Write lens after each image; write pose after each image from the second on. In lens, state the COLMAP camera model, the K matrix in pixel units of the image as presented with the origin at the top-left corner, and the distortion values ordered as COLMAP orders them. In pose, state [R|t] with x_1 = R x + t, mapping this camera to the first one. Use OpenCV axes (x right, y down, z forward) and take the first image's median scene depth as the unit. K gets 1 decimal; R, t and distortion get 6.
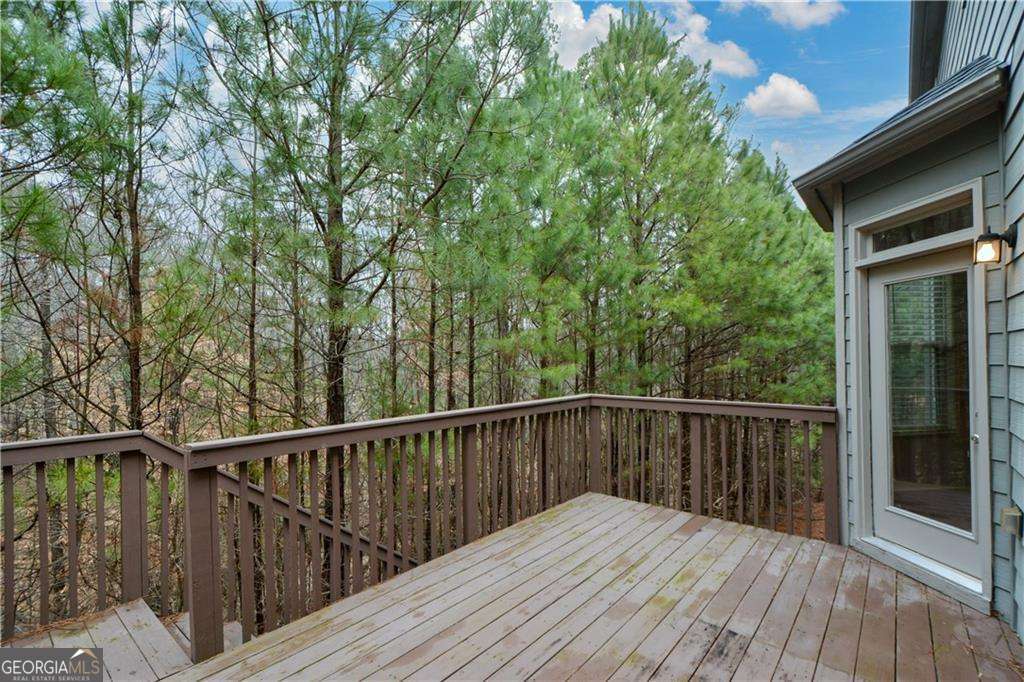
lens RADIAL K [[458.1, 0, 510.8], [0, 458.1, 343.7], [0, 0, 1]] dist [-0.002320, -0.000605]
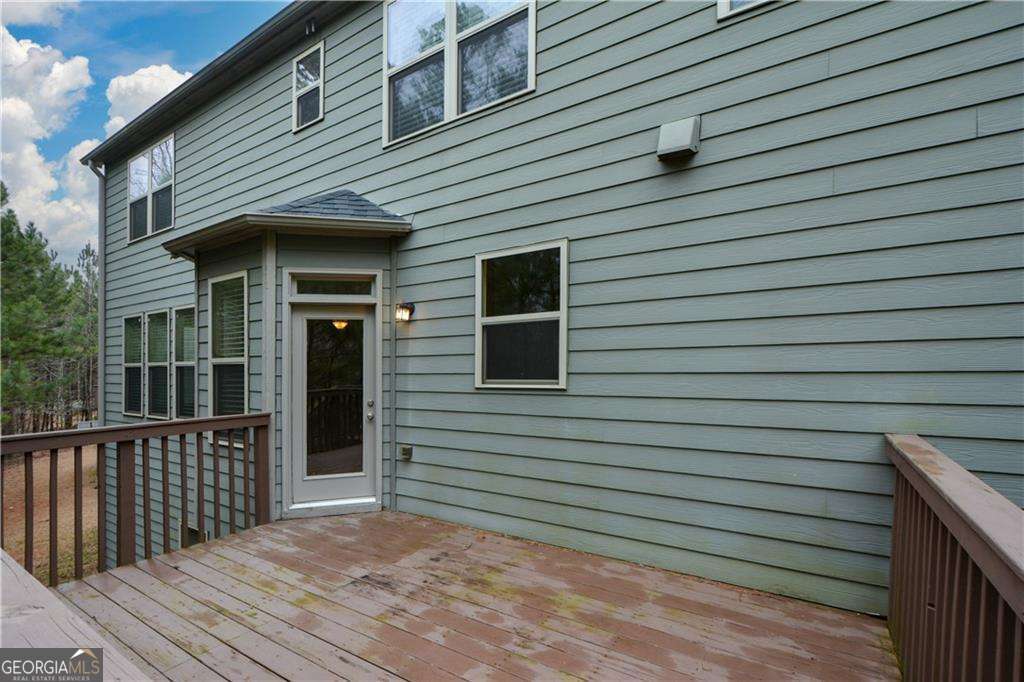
lens RADIAL K [[458.1, 0, 515.4], [0, 458.1, 373.1], [0, 0, 1]] dist [-0.002320, -0.000605]
pose [[-0.135715, -0.003012, 0.990743, -0.665943], [-0.013158, 0.999913, 0.001237, 0.026014], [-0.990660, -0.012868, -0.135743, 0.568416]]
